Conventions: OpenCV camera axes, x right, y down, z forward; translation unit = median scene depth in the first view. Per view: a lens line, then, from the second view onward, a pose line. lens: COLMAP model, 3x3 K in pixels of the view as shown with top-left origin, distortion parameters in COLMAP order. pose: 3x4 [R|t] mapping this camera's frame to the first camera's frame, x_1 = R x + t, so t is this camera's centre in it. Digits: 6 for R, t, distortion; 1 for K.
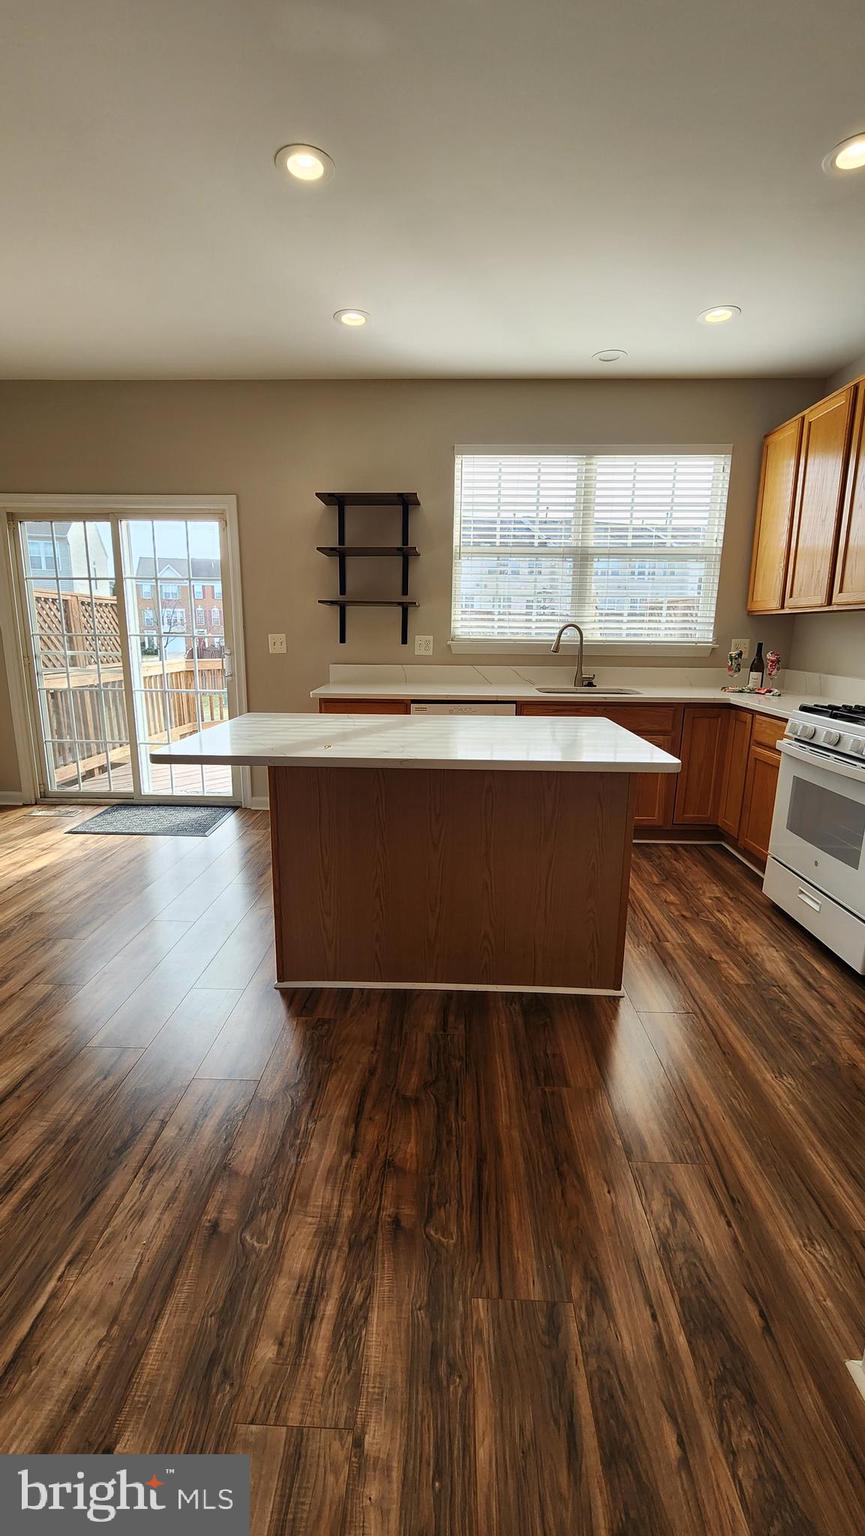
lens RADIAL K [[631.0, 0, 429.4], [0, 631.0, 765.9], [0, 0, 1]] dist [0.000750, -0.000684]
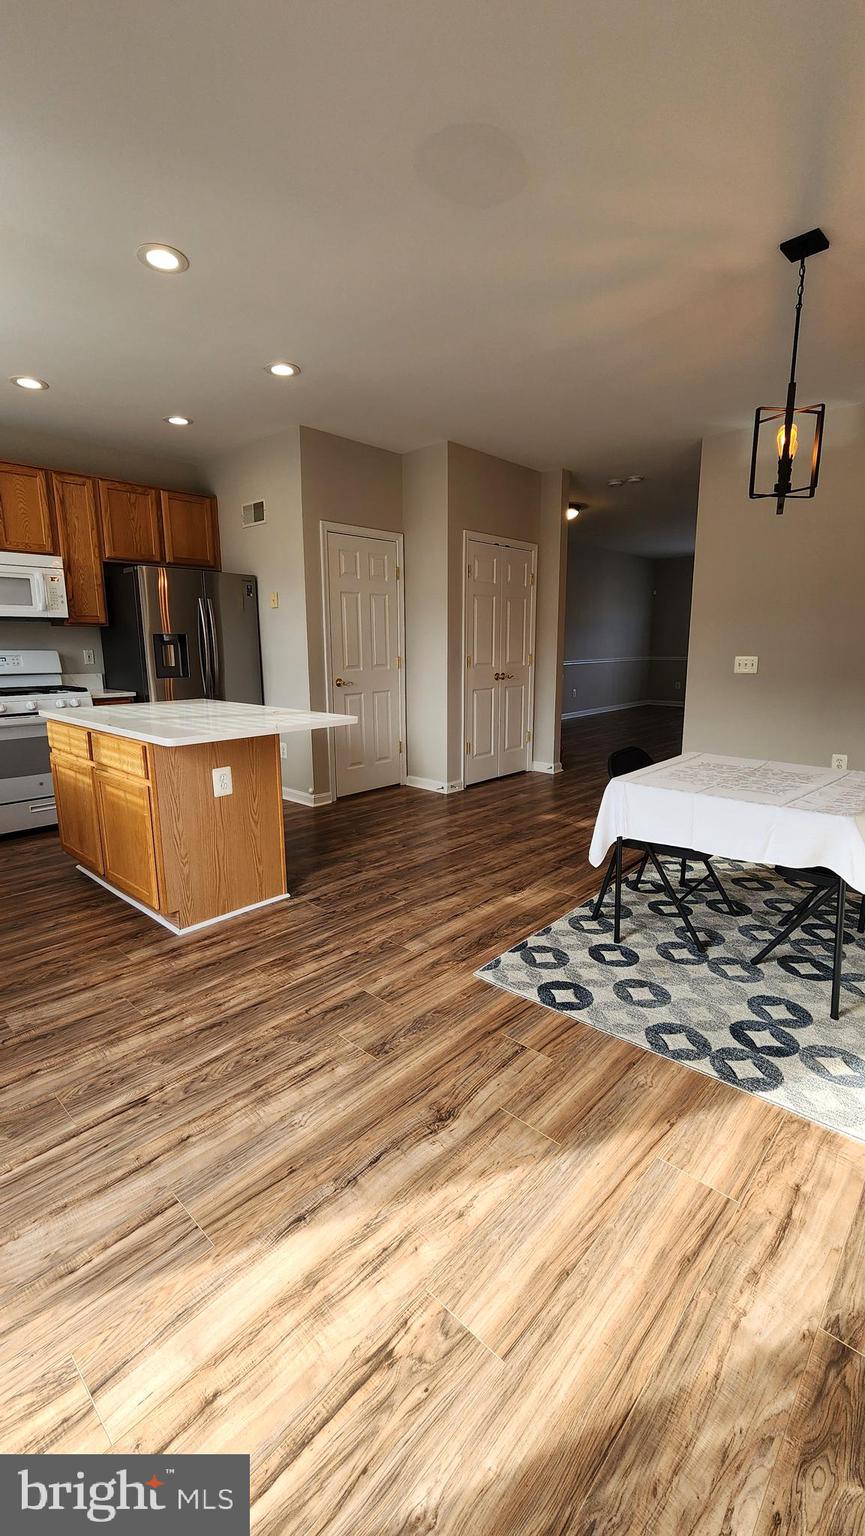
lens RADIAL K [[631.0, 0, 429.4], [0, 631.0, 765.9], [0, 0, 1]] dist [0.000750, -0.000684]
pose [[-0.751662, -0.132996, 0.646000, -0.916510], [0.139282, 0.925361, 0.352573, -0.249917], [-0.644674, 0.354992, -0.677035, 1.122583]]
